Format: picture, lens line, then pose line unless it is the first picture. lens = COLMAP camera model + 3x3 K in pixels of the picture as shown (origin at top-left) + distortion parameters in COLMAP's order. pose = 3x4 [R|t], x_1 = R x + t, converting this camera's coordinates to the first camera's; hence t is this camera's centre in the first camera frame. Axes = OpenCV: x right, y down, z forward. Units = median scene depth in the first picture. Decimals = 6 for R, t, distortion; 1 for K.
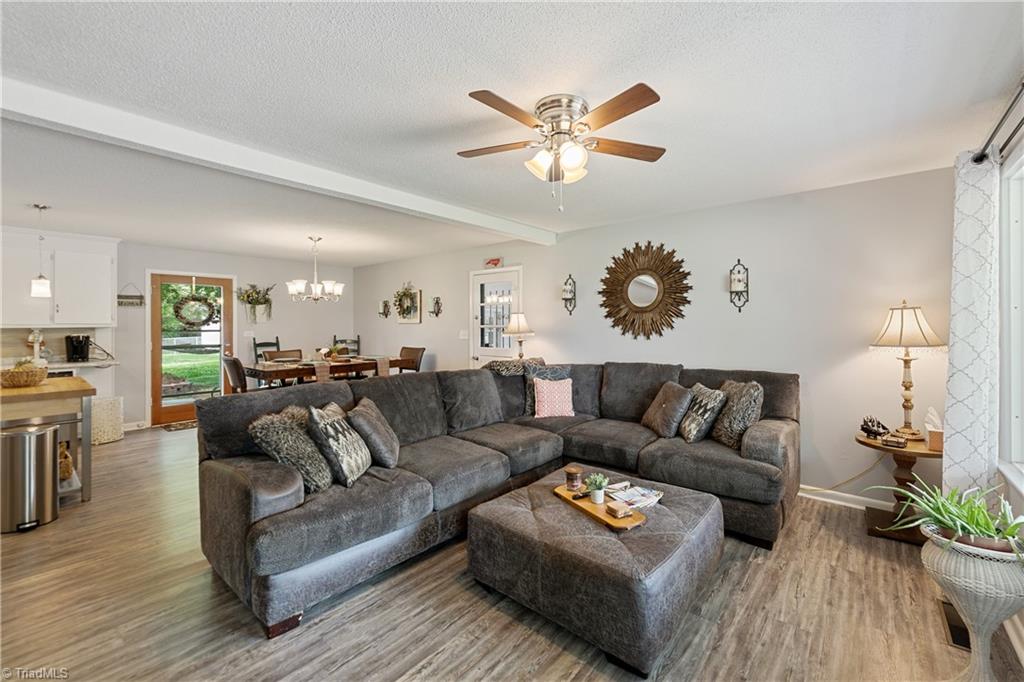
lens RADIAL K [[418.5, 0, 524.3], [0, 418.5, 322.2], [0, 0, 1]] dist [0.003957, -0.001080]
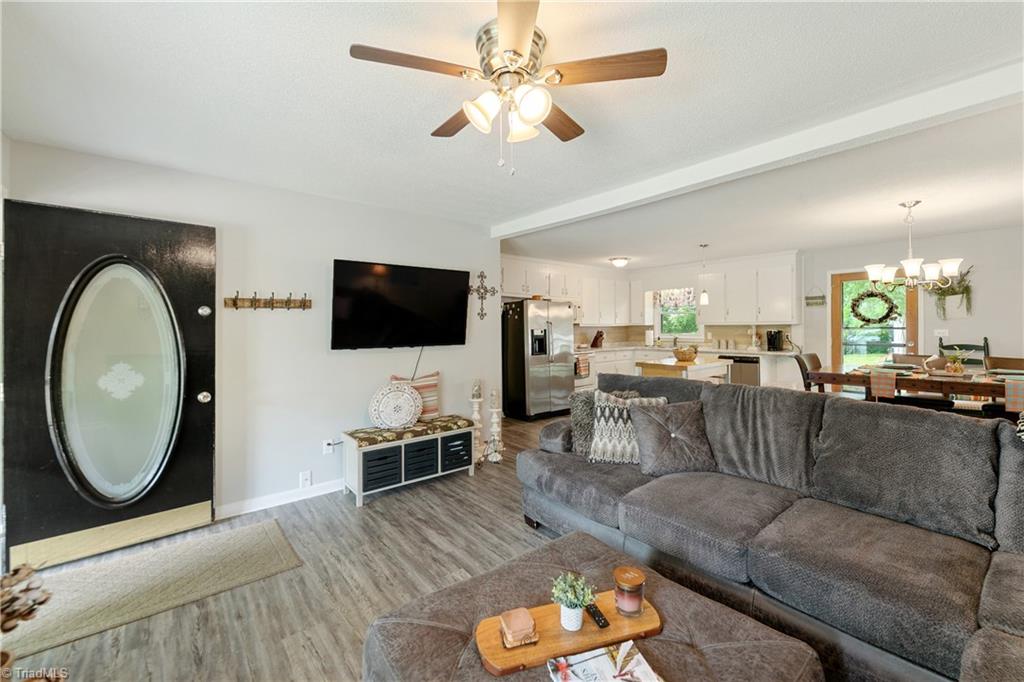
lens RADIAL K [[418.5, 0, 531.1], [0, 418.5, 323.4], [0, 0, 1]] dist [0.003957, -0.001080]
pose [[-0.167972, -0.002909, -0.985787, 0.303262], [0.011971, 0.999916, -0.004990, 0.005791], [0.985719, -0.012639, -0.167924, 0.417940]]
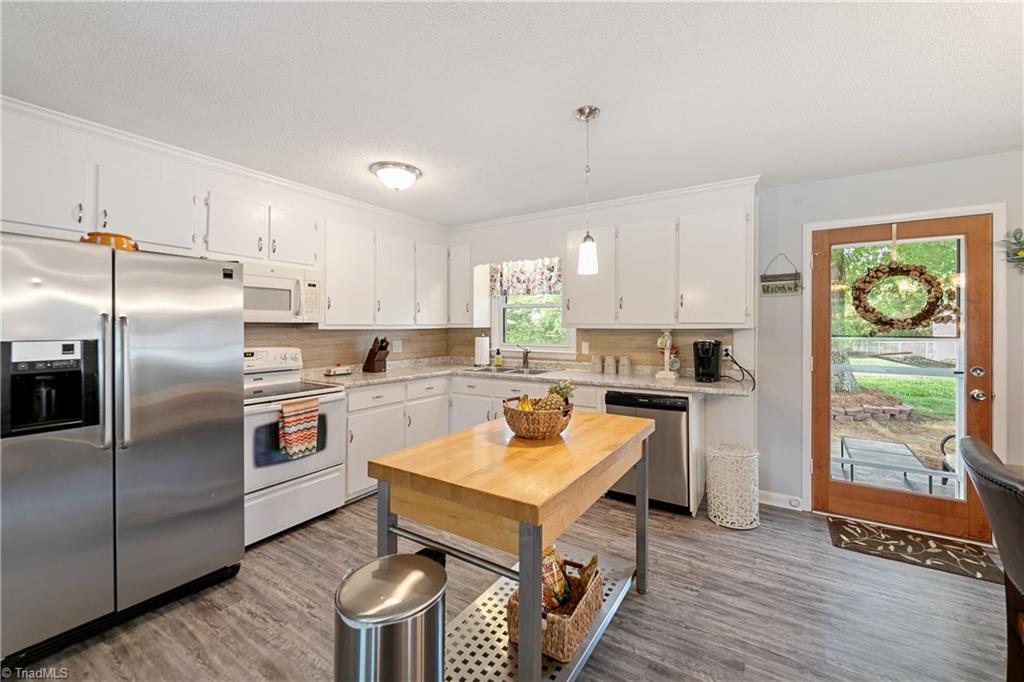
lens RADIAL K [[418.5, 0, 533.2], [0, 418.5, 327.9], [0, 0, 1]] dist [0.003957, -0.001080]
pose [[0.147642, 0.005228, -0.989027, -0.401281], [0.002471, 0.999981, 0.005655, 0.006120], [0.989038, -0.003279, 0.147626, 0.558073]]
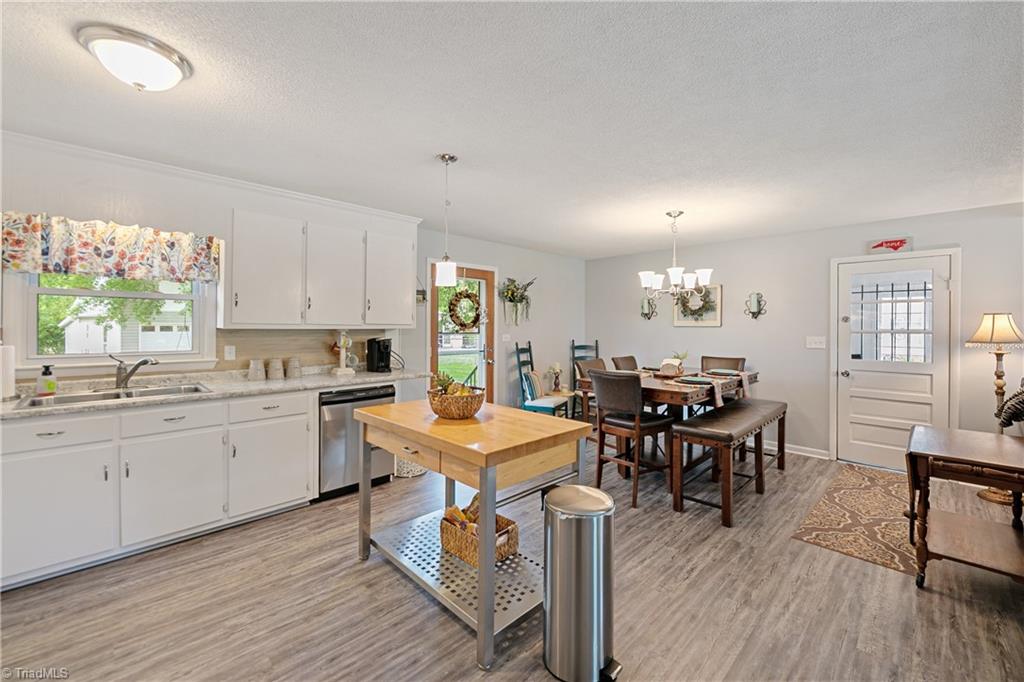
lens RADIAL K [[418.5, 0, 540.2], [0, 418.5, 330.1], [0, 0, 1]] dist [0.003957, -0.001080]
pose [[0.998451, 0.004679, -0.055435, -0.629224], [-0.004181, 0.999950, 0.009097, 0.006057], [0.055475, -0.008851, 0.998421, 0.196500]]
